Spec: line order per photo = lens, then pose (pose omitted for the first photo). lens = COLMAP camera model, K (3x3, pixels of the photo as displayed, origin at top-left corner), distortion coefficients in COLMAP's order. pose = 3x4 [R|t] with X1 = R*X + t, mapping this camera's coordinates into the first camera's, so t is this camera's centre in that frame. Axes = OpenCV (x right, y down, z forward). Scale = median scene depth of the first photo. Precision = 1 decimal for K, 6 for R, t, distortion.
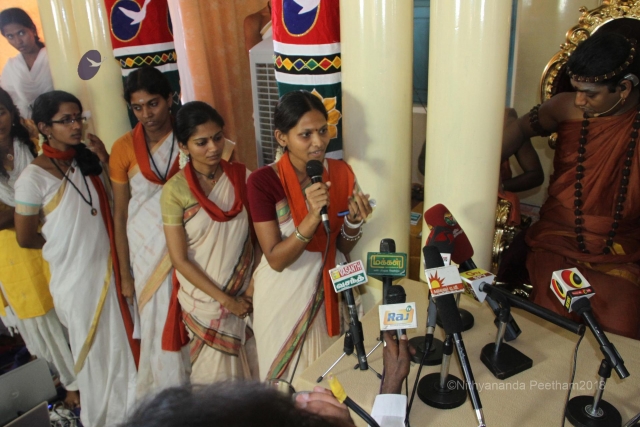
lens RADIAL K [[542.2, 0, 321.0], [0, 542.2, 201.3], [0, 0, 1]] dist [-0.101126, -0.003128]
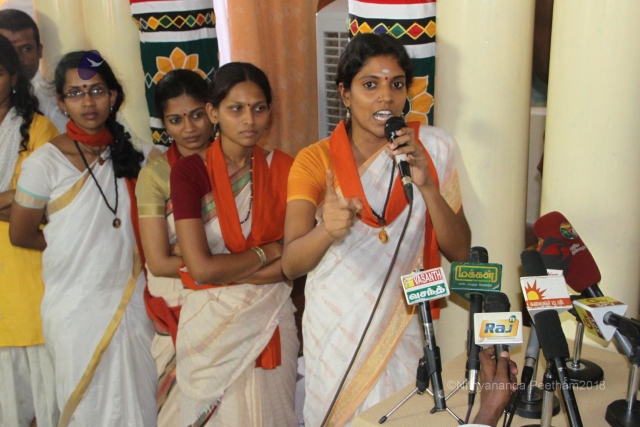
lens RADIAL K [[908.3, 0, 320.0], [0, 908.3, 213.5], [0, 0, 1]] dist [-0.033757, 1.613725]
pose [[0.992449, 0.043536, -0.114674, 0.043796], [-0.052118, 0.995974, -0.072932, 0.131764], [0.111037, 0.078358, 0.990722, -0.339266]]
